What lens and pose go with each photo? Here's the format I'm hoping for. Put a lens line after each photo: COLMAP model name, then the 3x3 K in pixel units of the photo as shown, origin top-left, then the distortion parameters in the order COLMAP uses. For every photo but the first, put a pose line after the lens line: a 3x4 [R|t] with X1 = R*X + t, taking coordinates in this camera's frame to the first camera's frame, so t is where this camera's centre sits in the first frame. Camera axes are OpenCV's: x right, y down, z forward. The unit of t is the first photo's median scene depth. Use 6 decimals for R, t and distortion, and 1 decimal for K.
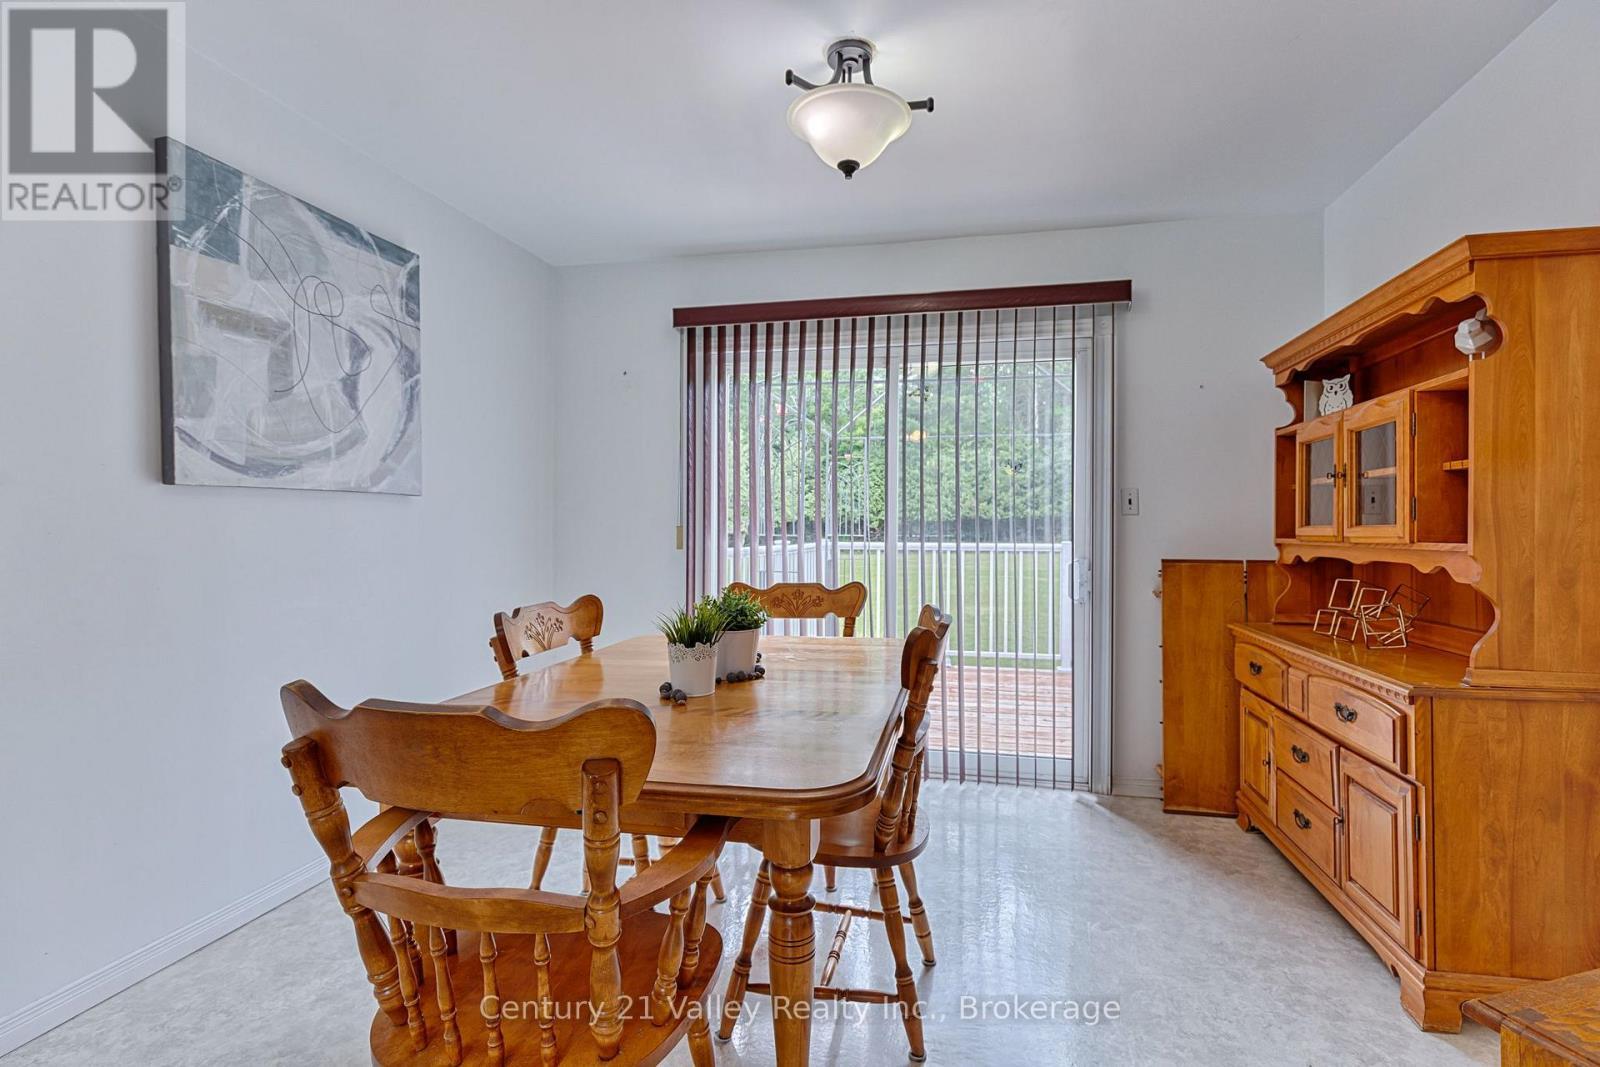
lens RADIAL K [[774.4, 0, 802.4], [0, 774.4, 526.8], [0, 0, 1]] dist [0.001993, 0.000082]
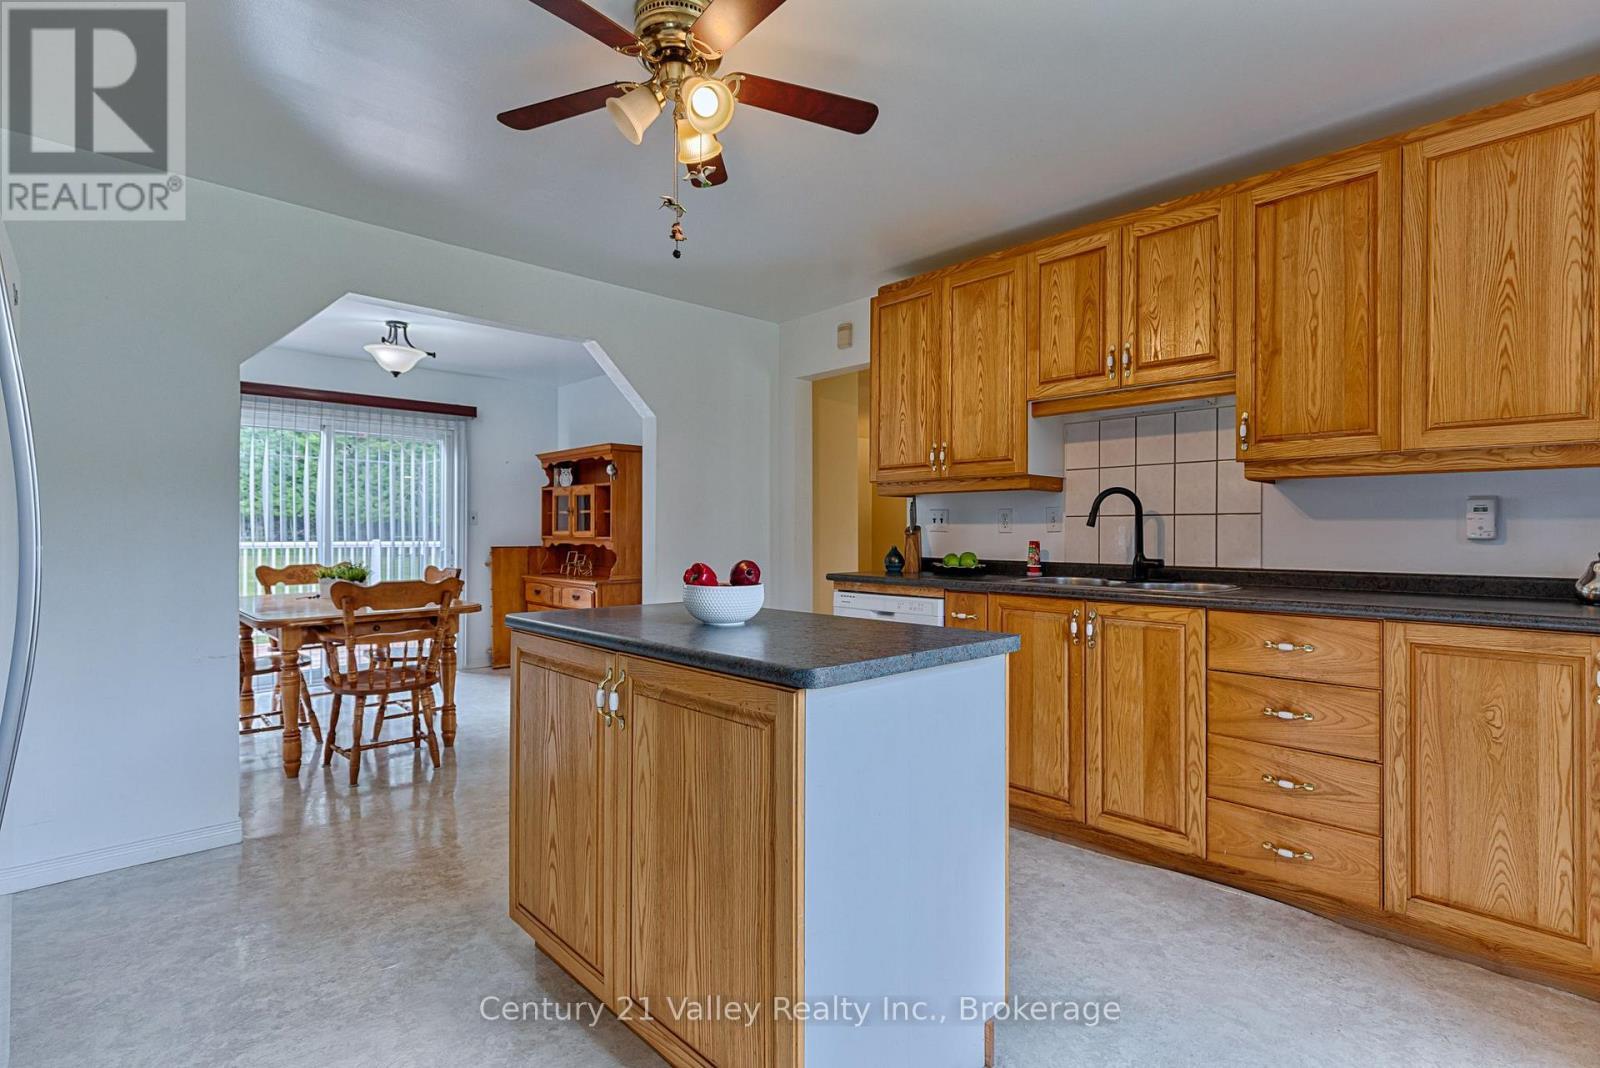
lens RADIAL K [[774.4, 0, 803.5], [0, 774.4, 530.8], [0, 0, 1]] dist [0.001993, 0.000082]
pose [[0.569502, -0.004084, 0.821980, -0.960457], [-0.001201, 0.999982, 0.005801, -0.016817], [-0.821989, -0.004290, 0.569487, -1.078803]]
